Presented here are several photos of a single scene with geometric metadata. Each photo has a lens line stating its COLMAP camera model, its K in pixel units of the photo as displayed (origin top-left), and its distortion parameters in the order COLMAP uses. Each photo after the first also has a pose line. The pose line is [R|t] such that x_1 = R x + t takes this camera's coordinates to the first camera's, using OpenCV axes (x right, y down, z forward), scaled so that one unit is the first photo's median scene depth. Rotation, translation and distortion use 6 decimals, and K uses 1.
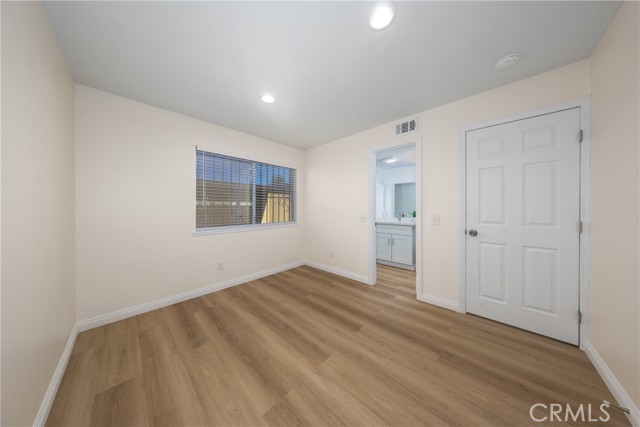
lens RADIAL K [[188.6, 0, 316.3], [0, 188.6, 208.7], [0, 0, 1]] dist [-0.003178, -0.000273]
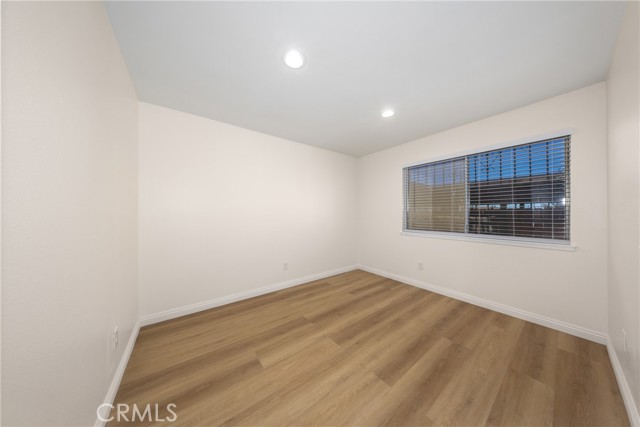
lens RADIAL K [[188.6, 0, 316.7], [0, 188.6, 212.5], [0, 0, 1]] dist [-0.003178, -0.000273]
pose [[-0.173933, 0.002239, -0.984755, 0.790918], [-0.007385, 0.999966, 0.003578, -0.007745], [0.984730, 0.007894, -0.173911, 0.699175]]
